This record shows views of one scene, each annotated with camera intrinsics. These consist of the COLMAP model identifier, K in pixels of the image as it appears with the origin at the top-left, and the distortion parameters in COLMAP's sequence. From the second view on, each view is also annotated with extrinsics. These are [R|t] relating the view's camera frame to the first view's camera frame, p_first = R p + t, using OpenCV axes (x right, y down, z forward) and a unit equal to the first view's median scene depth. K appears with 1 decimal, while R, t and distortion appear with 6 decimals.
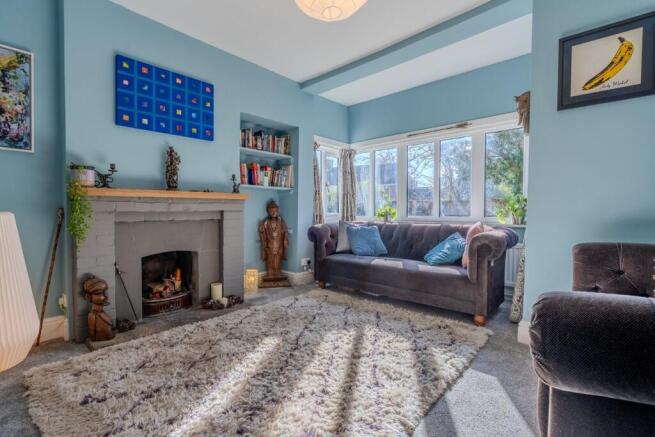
lens RADIAL K [[301.9, 0, 326.3], [0, 301.9, 217.5], [0, 0, 1]] dist [-0.002926, 0.000346]
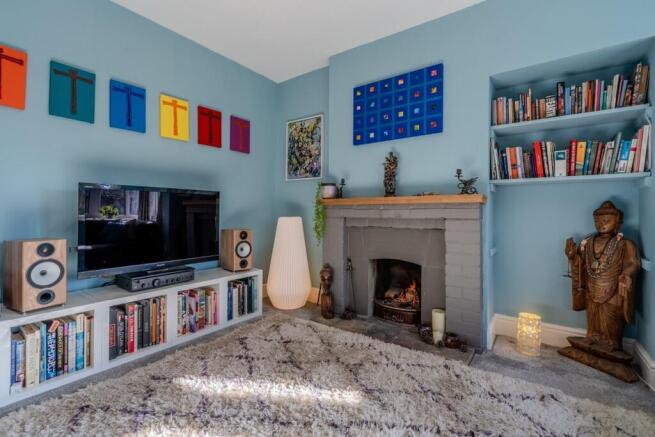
lens RADIAL K [[301.9, 0, 329.7], [0, 301.9, 209.5], [0, 0, 1]] dist [-0.002926, 0.000346]
pose [[0.102171, -0.015417, -0.994647, 0.438980], [-0.034154, 0.999236, -0.018997, -0.022468], [0.994180, 0.035912, 0.101567, 0.700311]]
